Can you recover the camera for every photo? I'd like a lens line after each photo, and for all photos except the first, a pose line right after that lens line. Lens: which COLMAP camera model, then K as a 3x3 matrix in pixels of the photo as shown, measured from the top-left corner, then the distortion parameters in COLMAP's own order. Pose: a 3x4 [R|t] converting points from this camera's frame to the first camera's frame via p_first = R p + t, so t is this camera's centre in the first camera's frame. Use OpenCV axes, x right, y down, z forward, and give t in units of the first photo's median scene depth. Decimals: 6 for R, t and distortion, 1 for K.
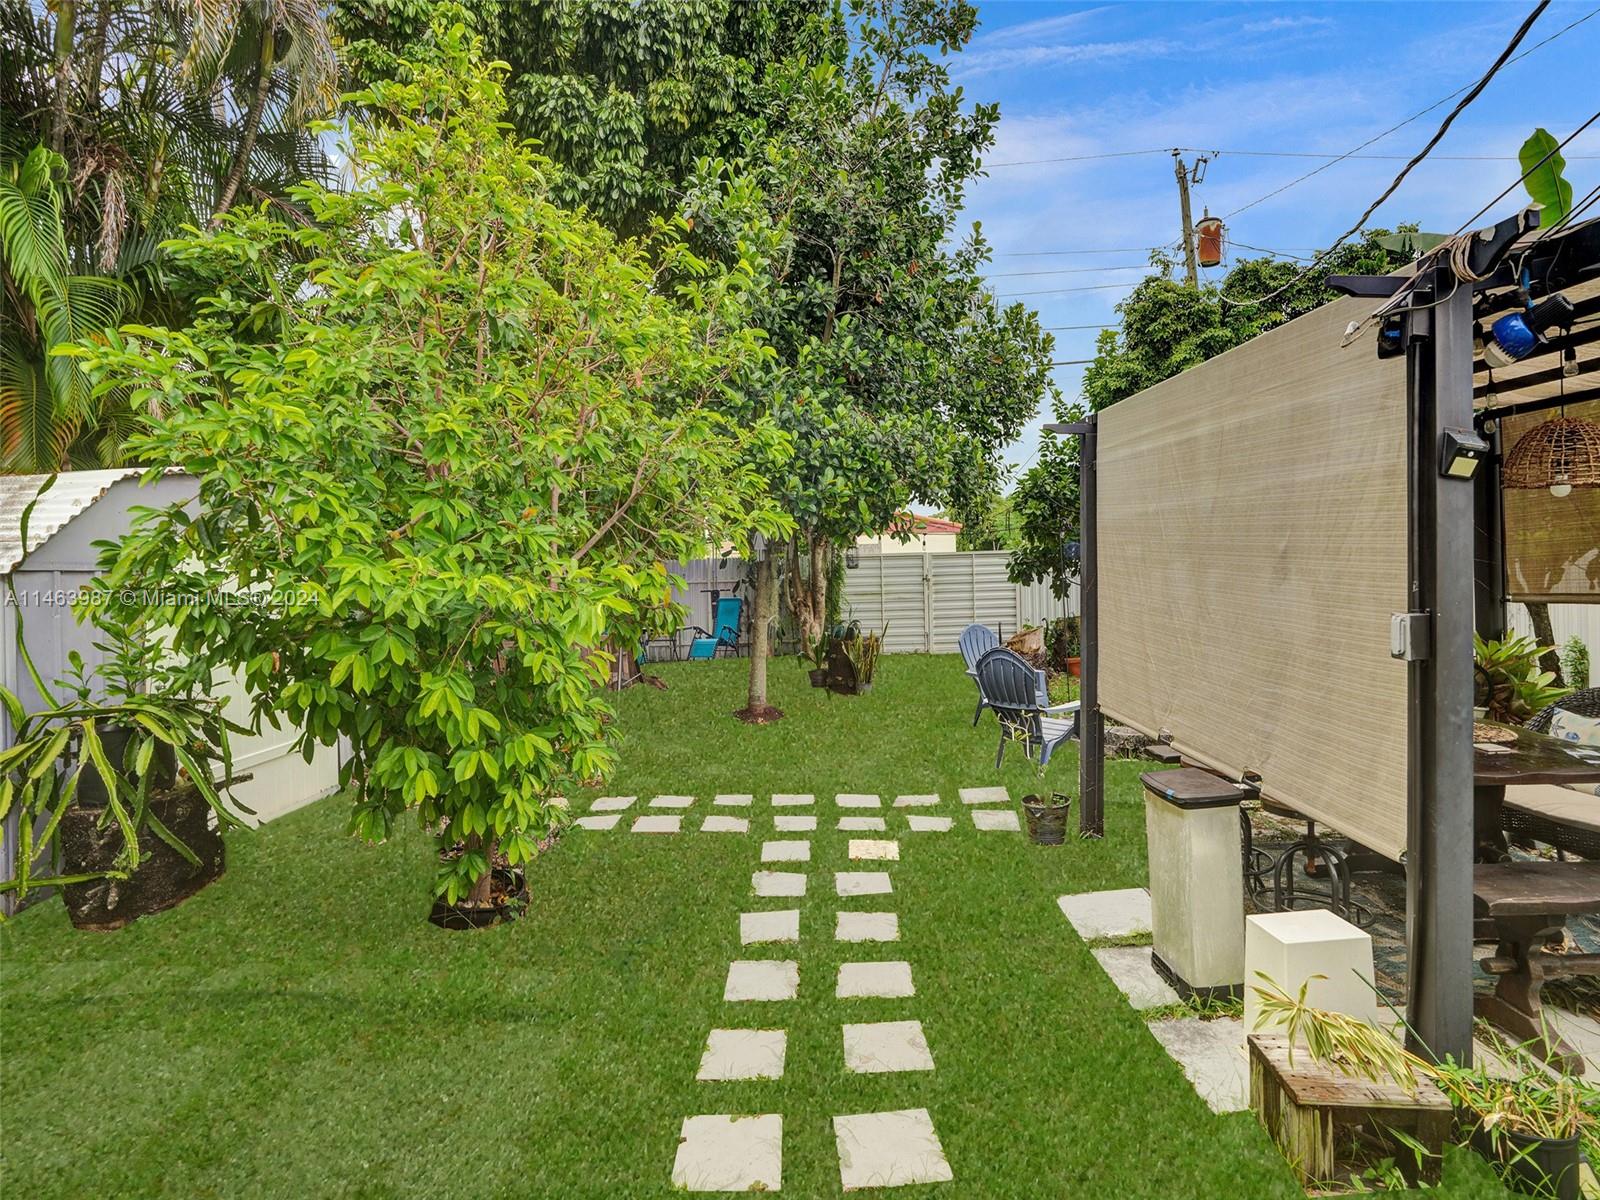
lens RADIAL K [[740.6, 0, 799.1], [0, 740.6, 596.8], [0, 0, 1]] dist [-0.006406, -0.000599]
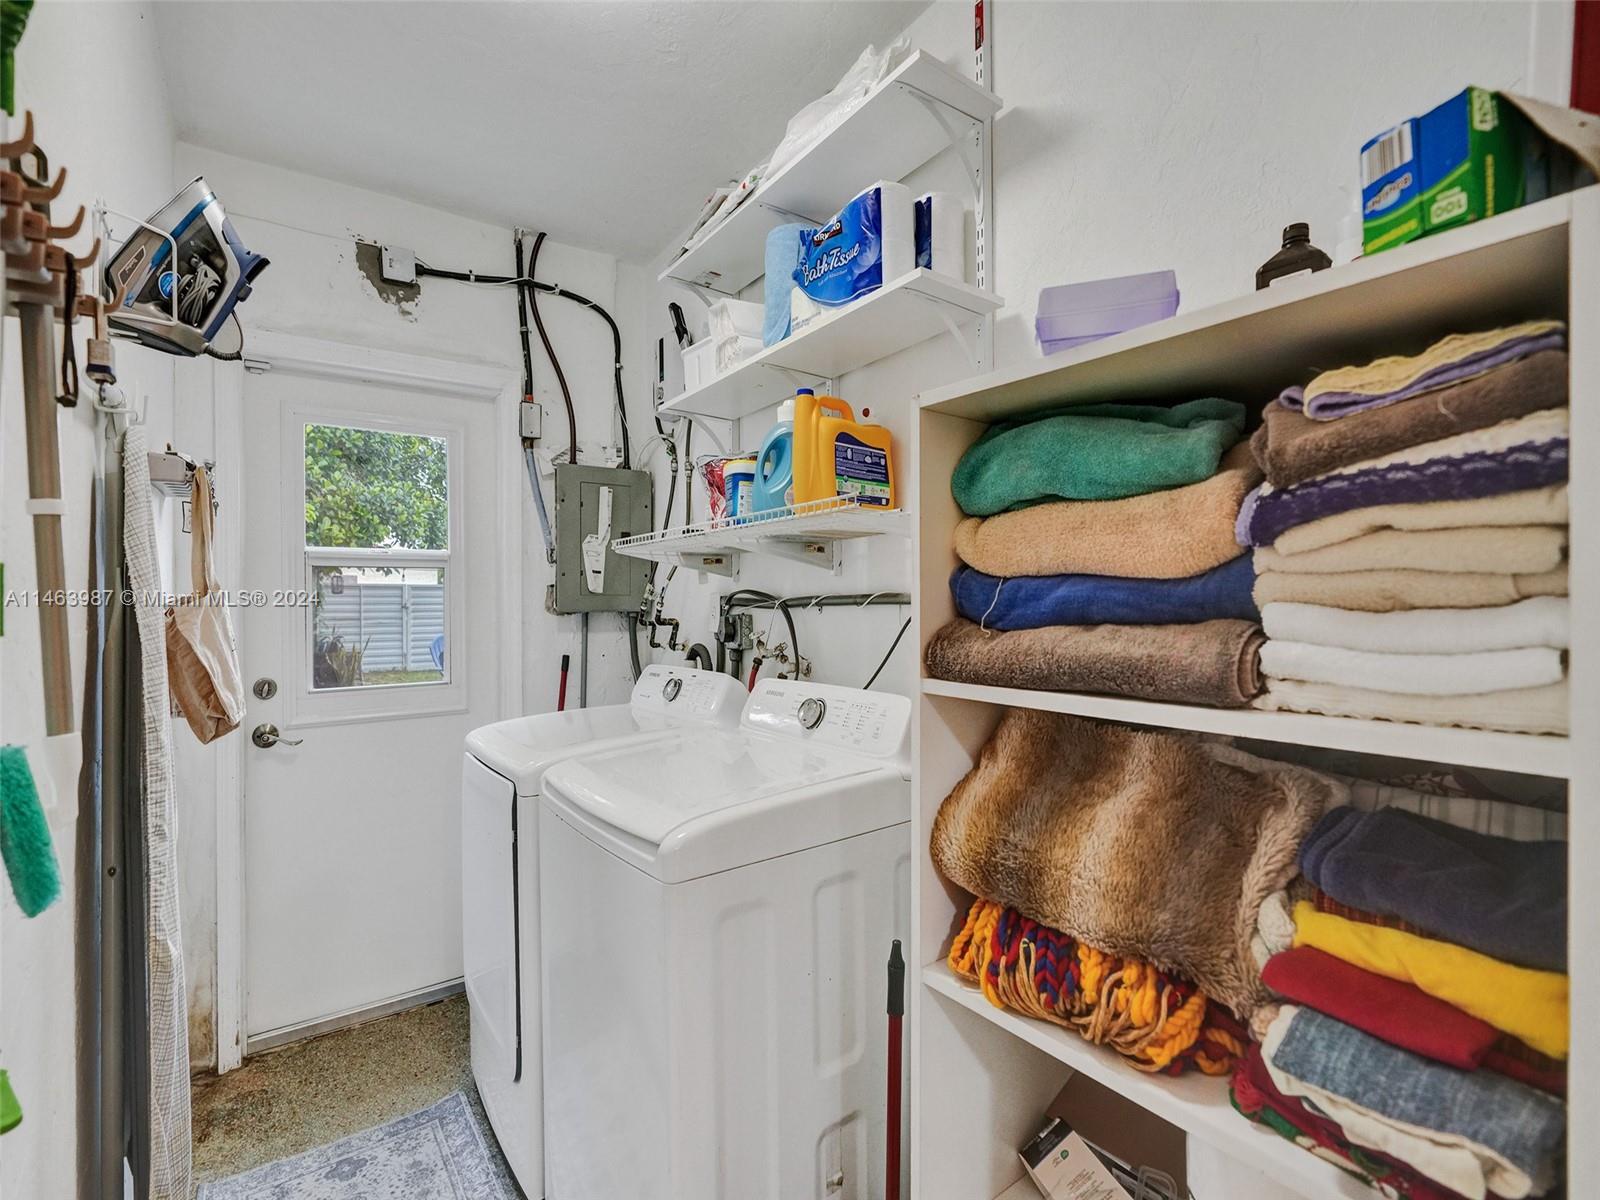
lens RADIAL K [[740.6, 0, 803.0], [0, 740.6, 603.7], [0, 0, 1]] dist [-0.006406, -0.000599]
pose [[0.787887, 0.026314, 0.615257, -0.092030], [0.000152, 0.999078, -0.042924, 0.038414], [-0.615819, 0.033913, 0.787157, -0.549770]]
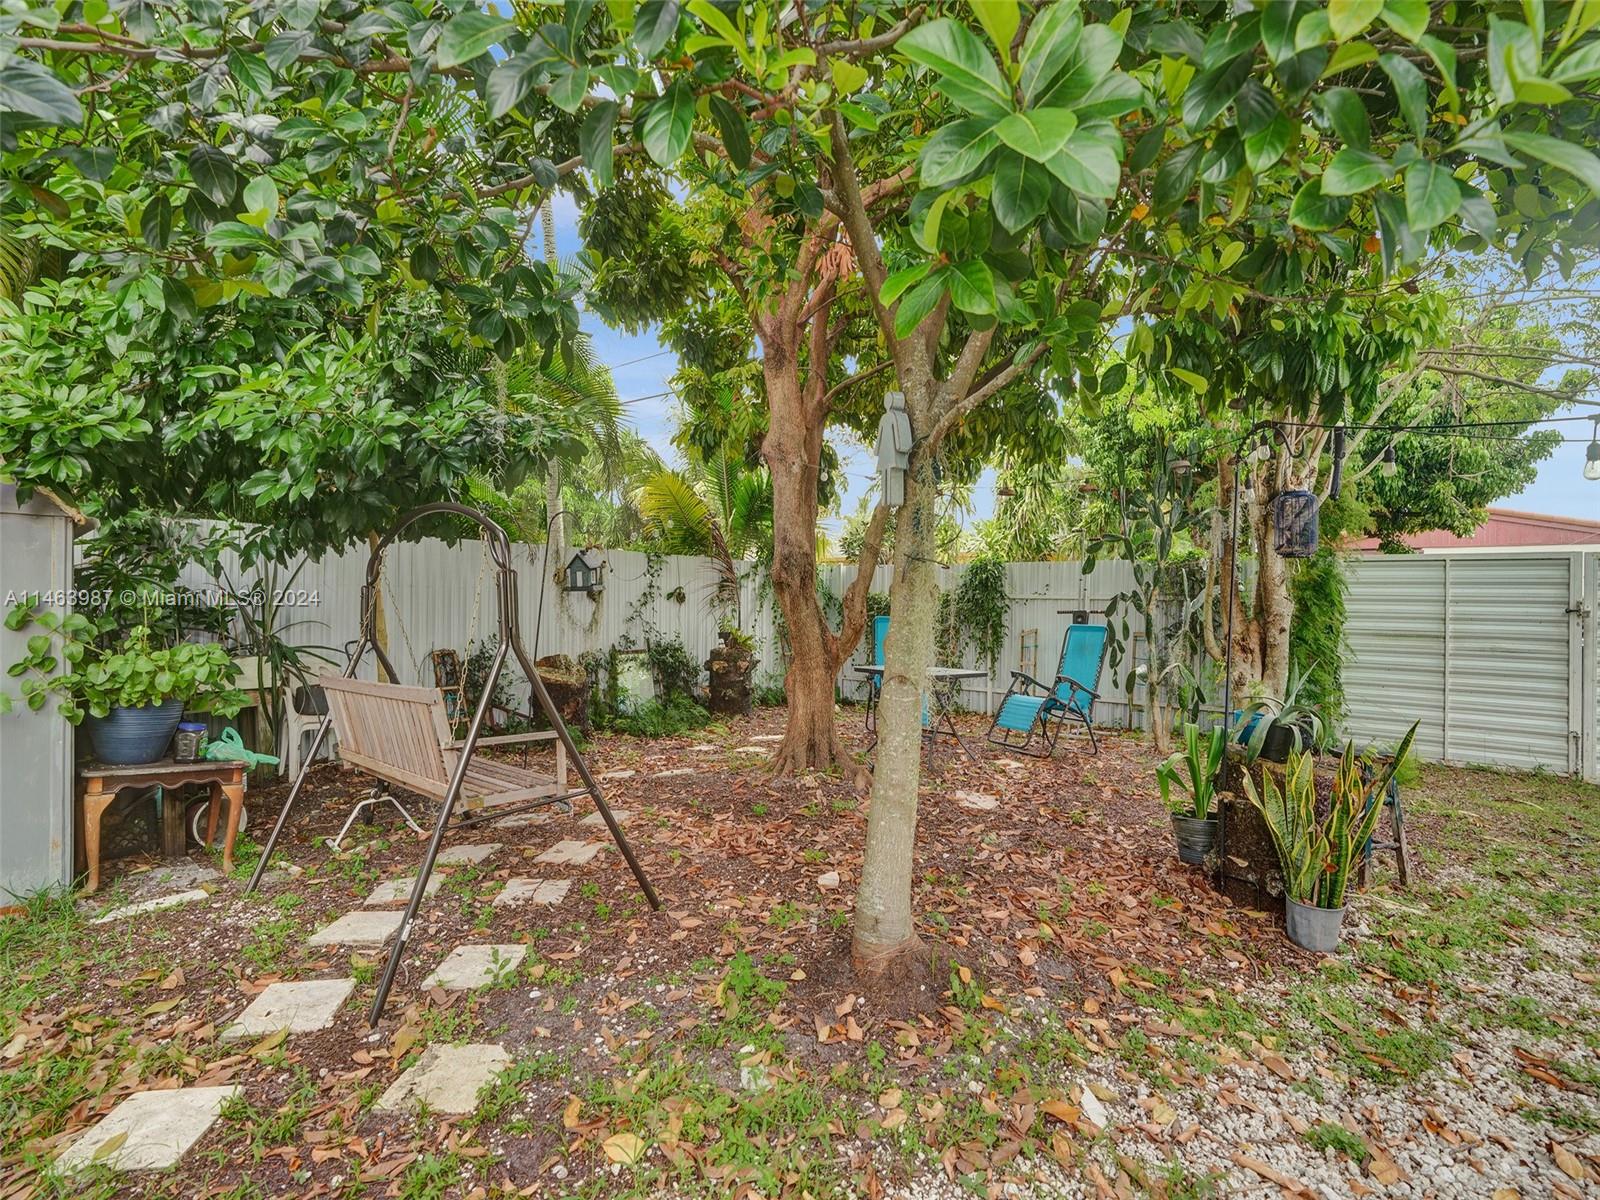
lens RADIAL K [[740.6, 0, 801.8], [0, 740.6, 592.4], [0, 0, 1]] dist [-0.006406, -0.000599]
pose [[0.799466, 0.032014, -0.599858, 0.098637], [-0.045532, 0.998936, -0.007370, -0.014230], [0.598983, 0.033204, 0.800073, 0.569791]]
